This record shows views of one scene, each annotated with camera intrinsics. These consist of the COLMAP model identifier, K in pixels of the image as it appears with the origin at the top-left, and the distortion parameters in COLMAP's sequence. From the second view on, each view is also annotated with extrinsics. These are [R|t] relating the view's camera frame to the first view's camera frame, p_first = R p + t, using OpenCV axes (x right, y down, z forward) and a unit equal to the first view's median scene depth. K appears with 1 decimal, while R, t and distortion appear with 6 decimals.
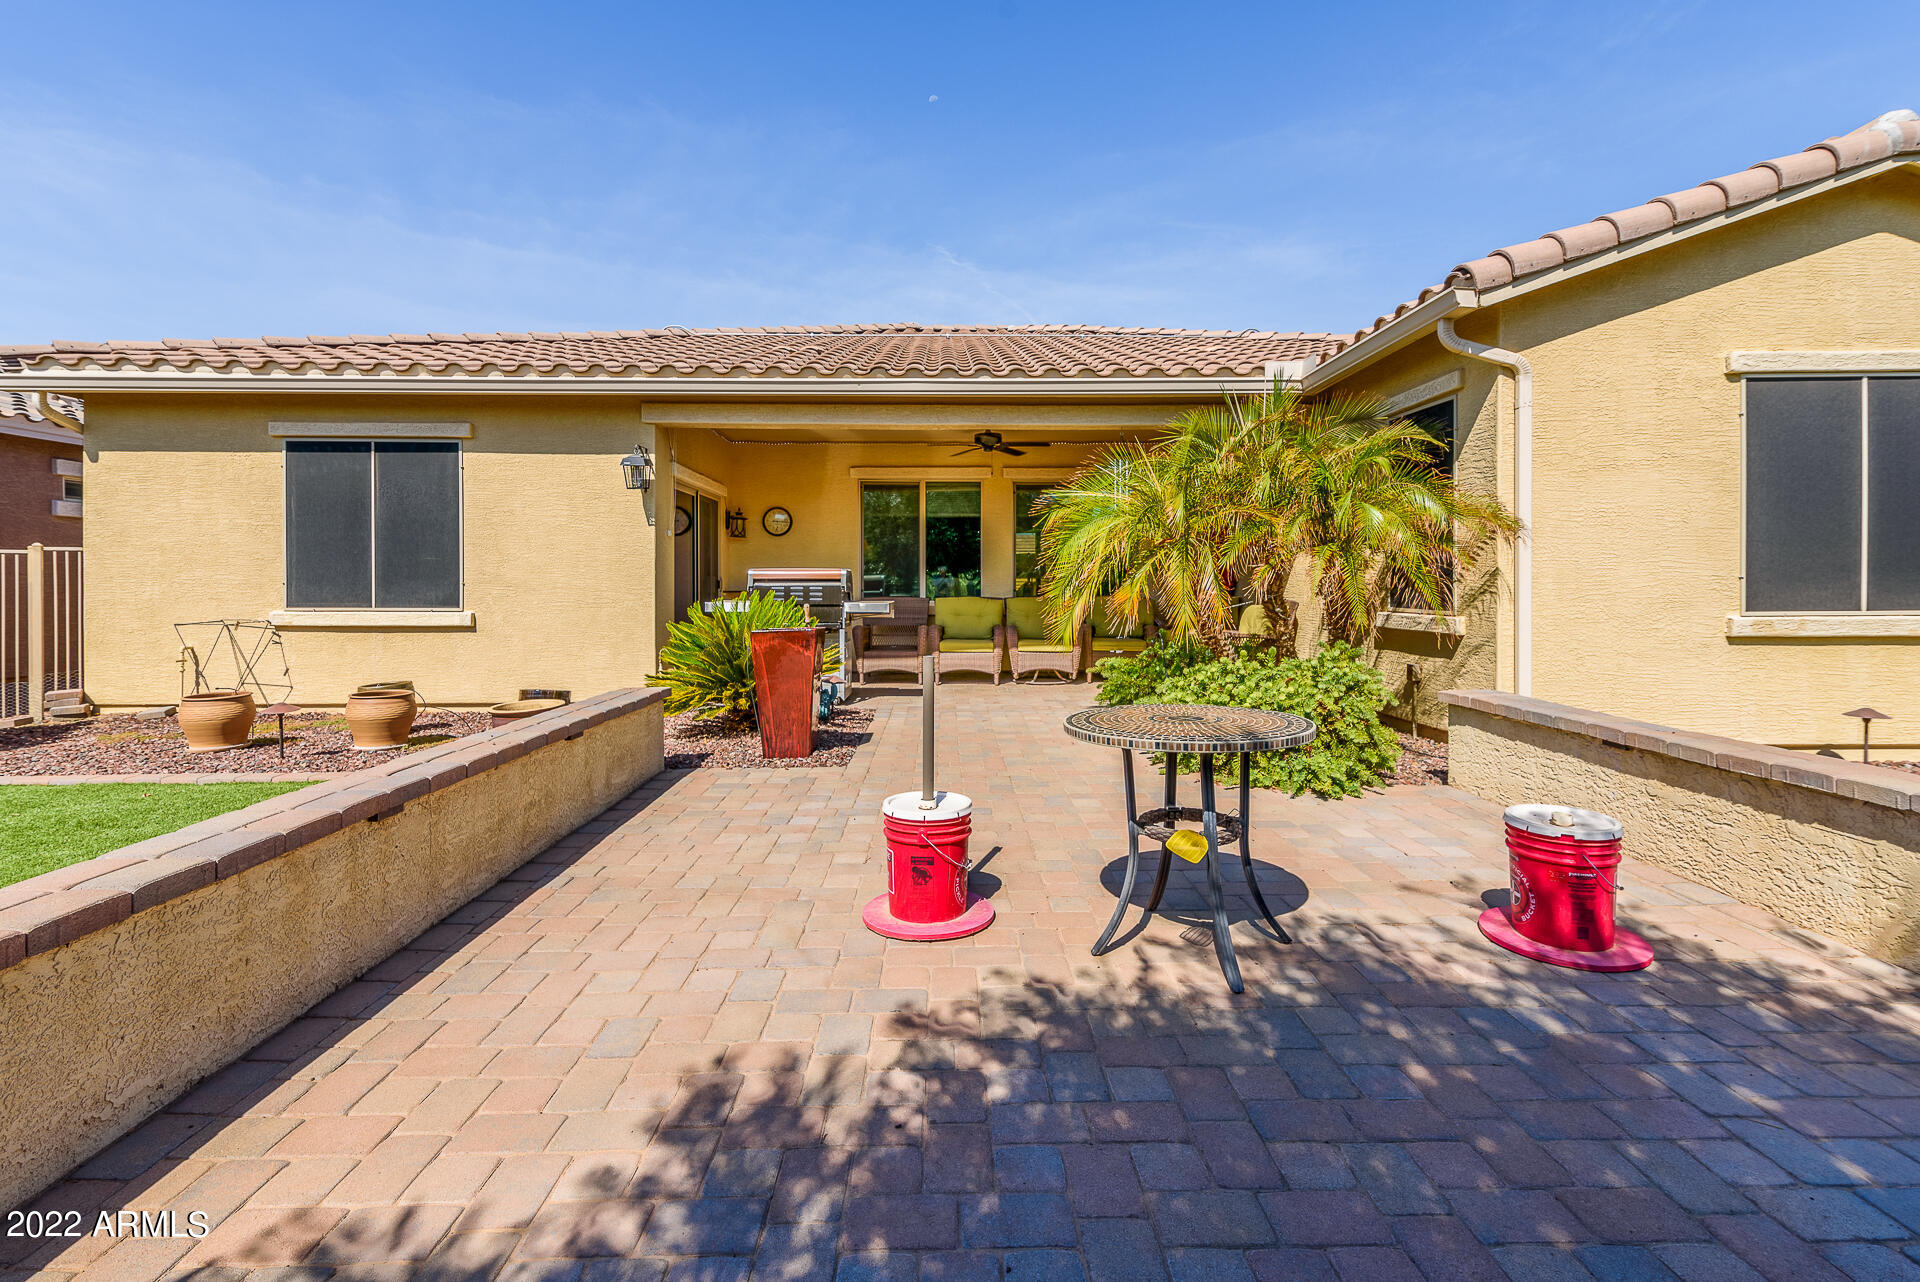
lens RADIAL K [[906.1, 0, 963.3], [0, 906.1, 599.0], [0, 0, 1]] dist [0.018496, 0.000520]
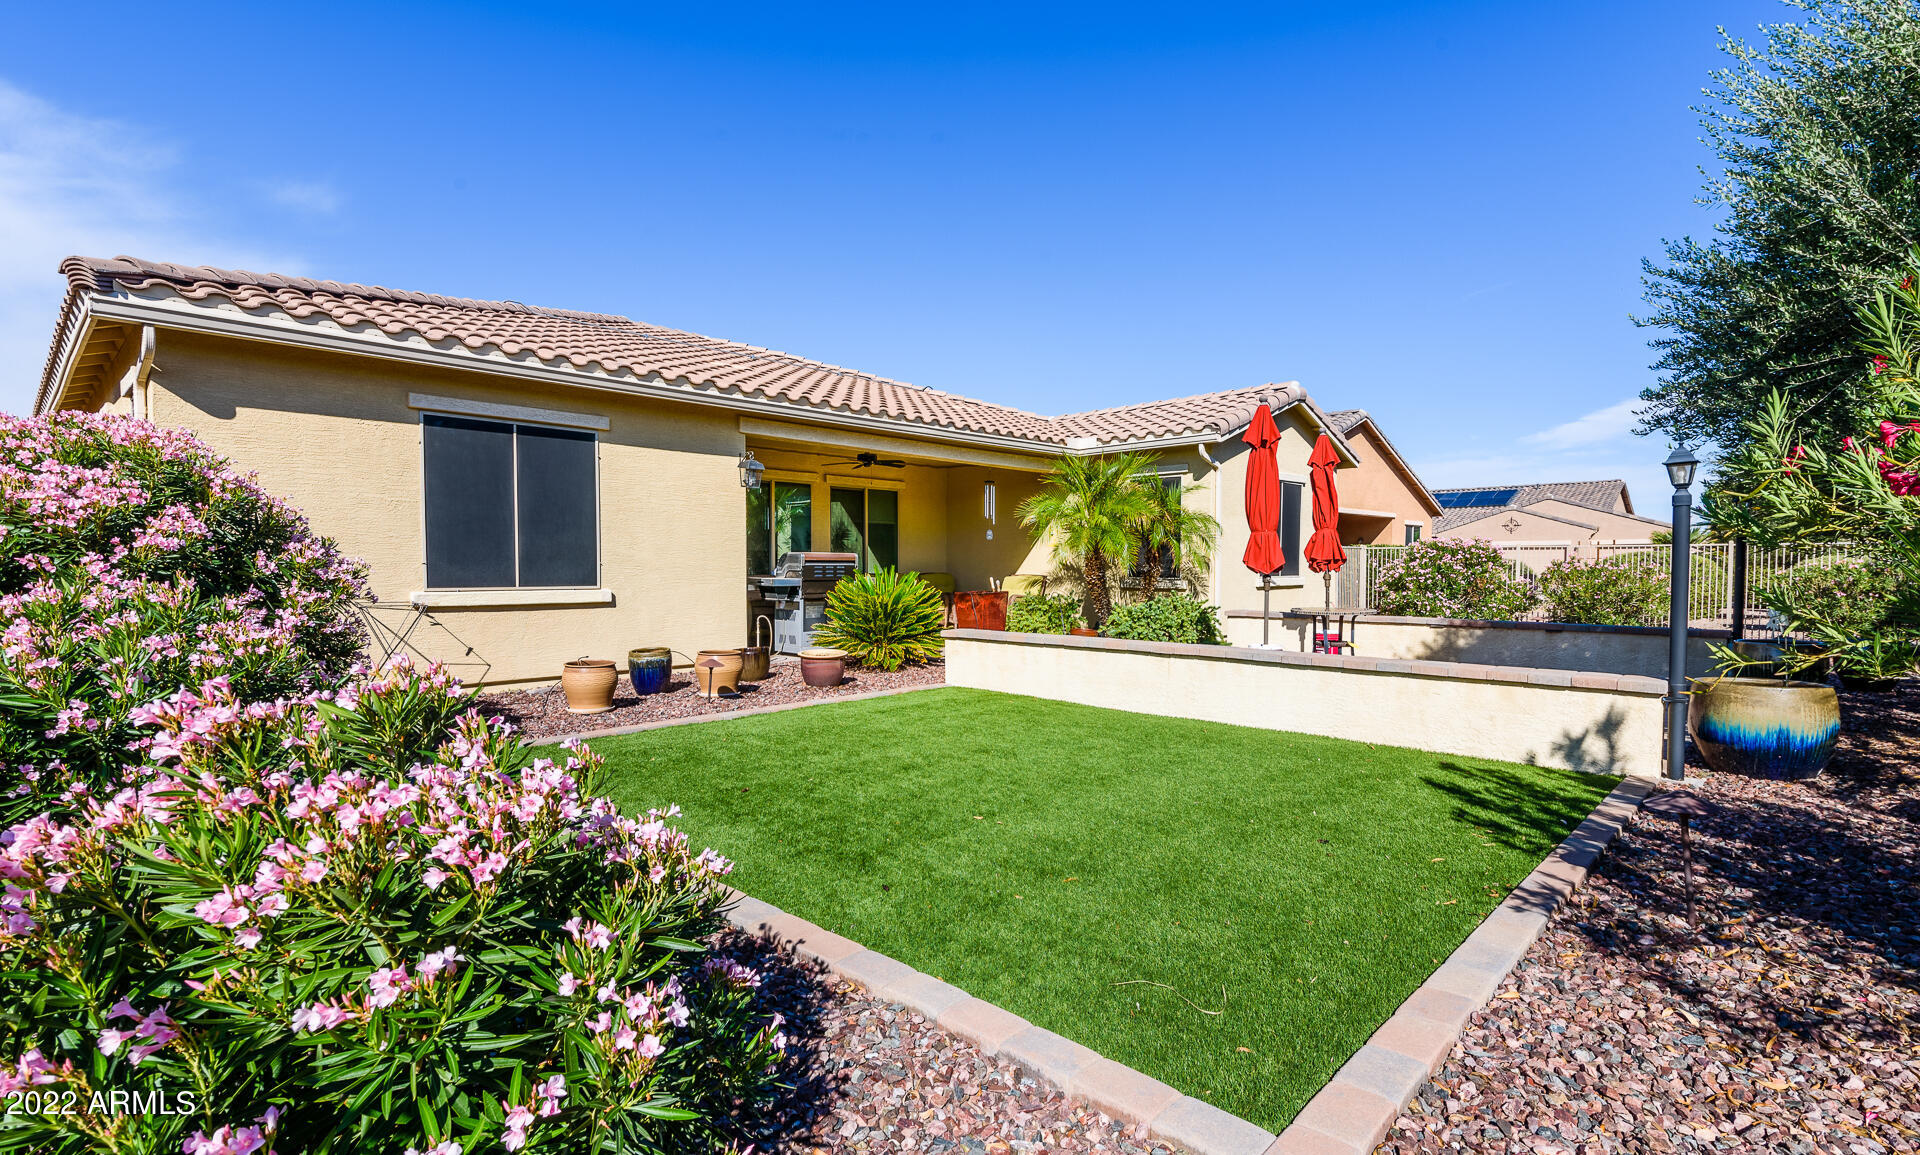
lens RADIAL K [[885.5, 0, 960.0], [0, 885.5, 577.5], [0, 0, 1]] dist [0.029289, -0.000745]
pose [[0.703261, -0.009749, 0.710865, -1.010069], [0.010755, 0.999937, 0.003074, 0.001429], [-0.710851, 0.005484, 0.703322, -0.056200]]
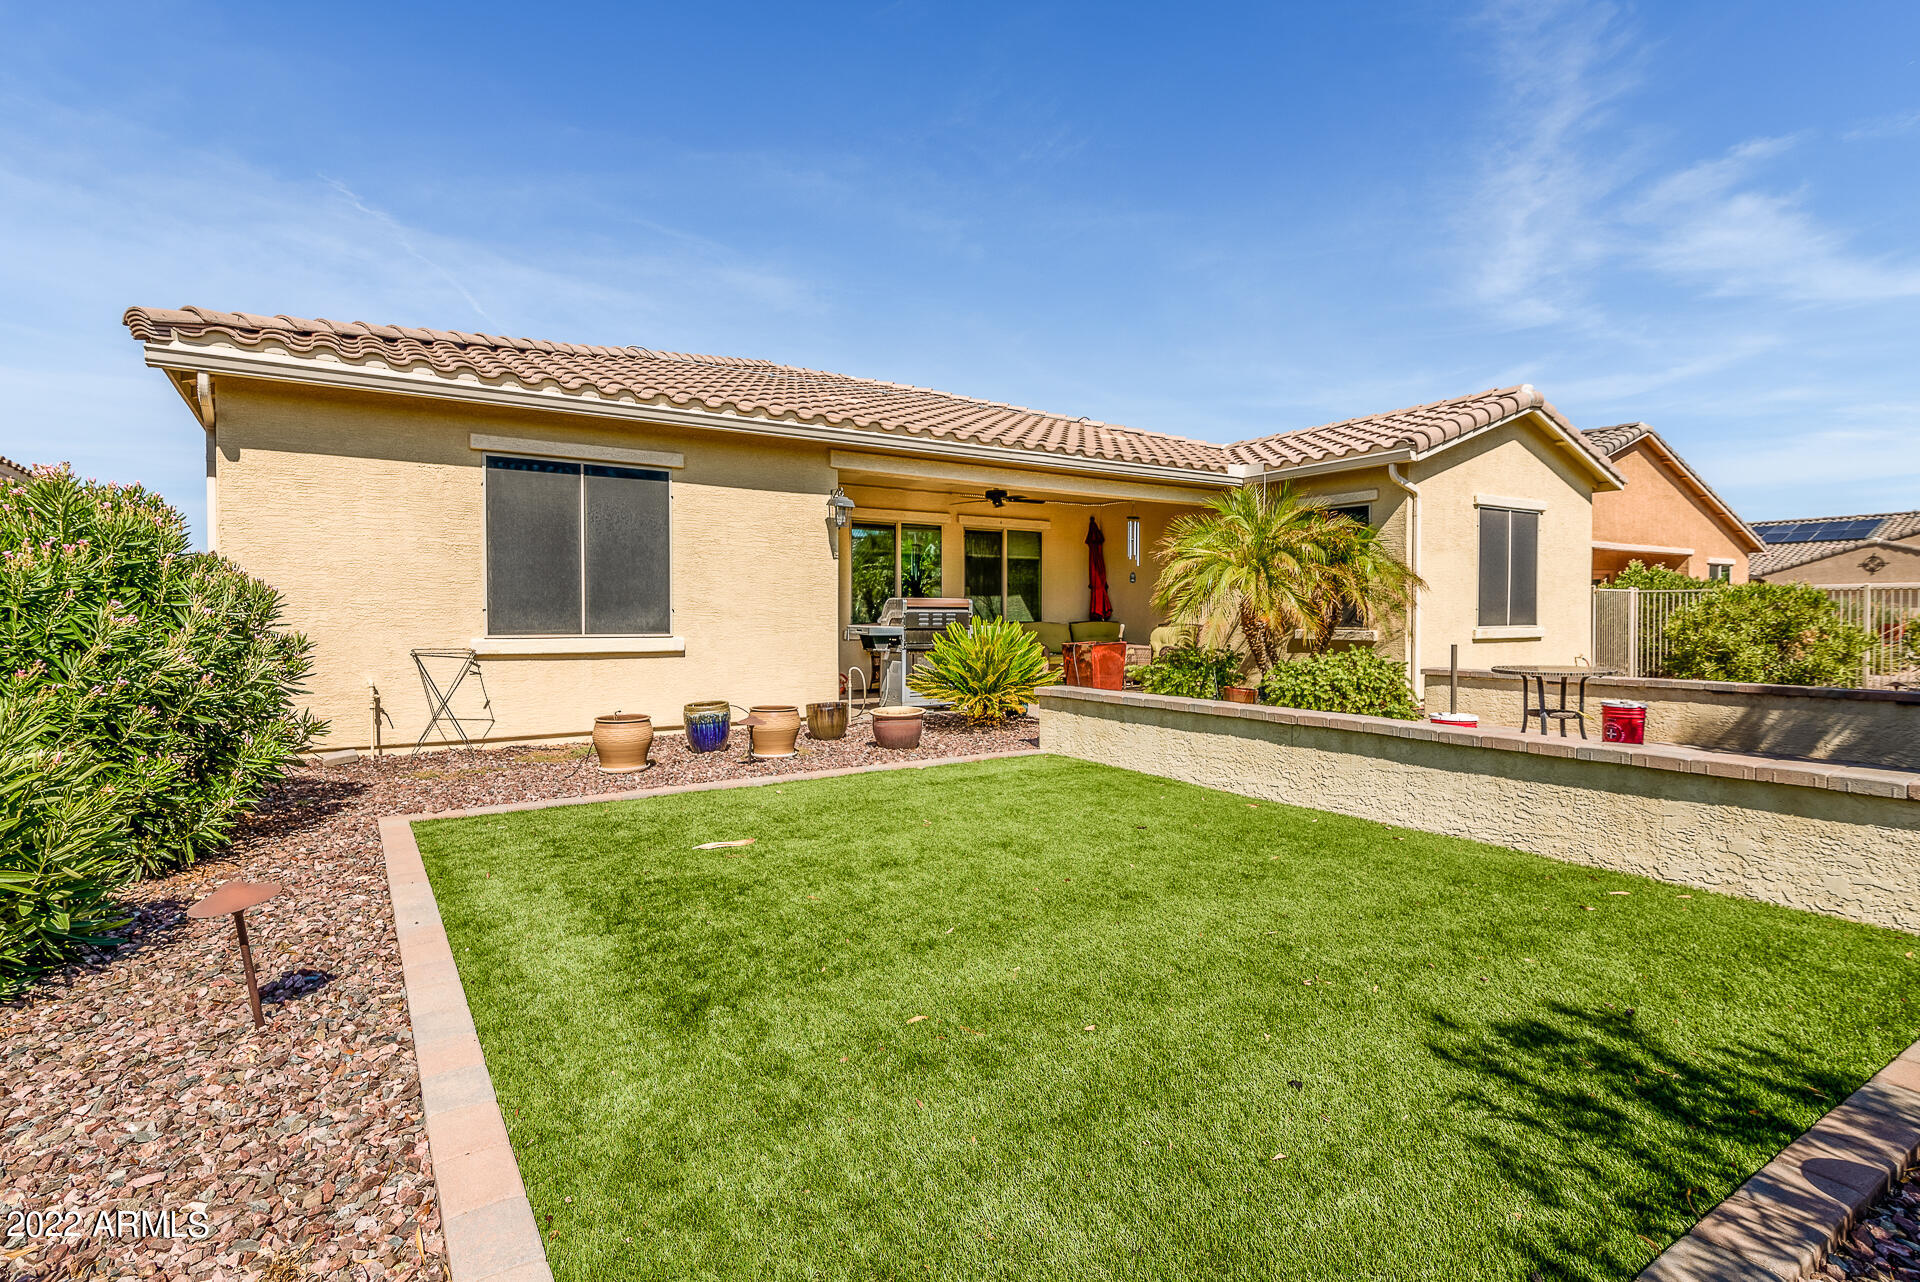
lens RADIAL K [[904.7, 0, 976.3], [0, 904.7, 644.8], [0, 0, 1]] dist [0.017170, 0.000067]
pose [[0.842702, -0.017786, 0.538087, -0.816931], [0.006574, 0.999720, 0.022750, 0.001445], [-0.538341, -0.015634, 0.842582, -0.046383]]
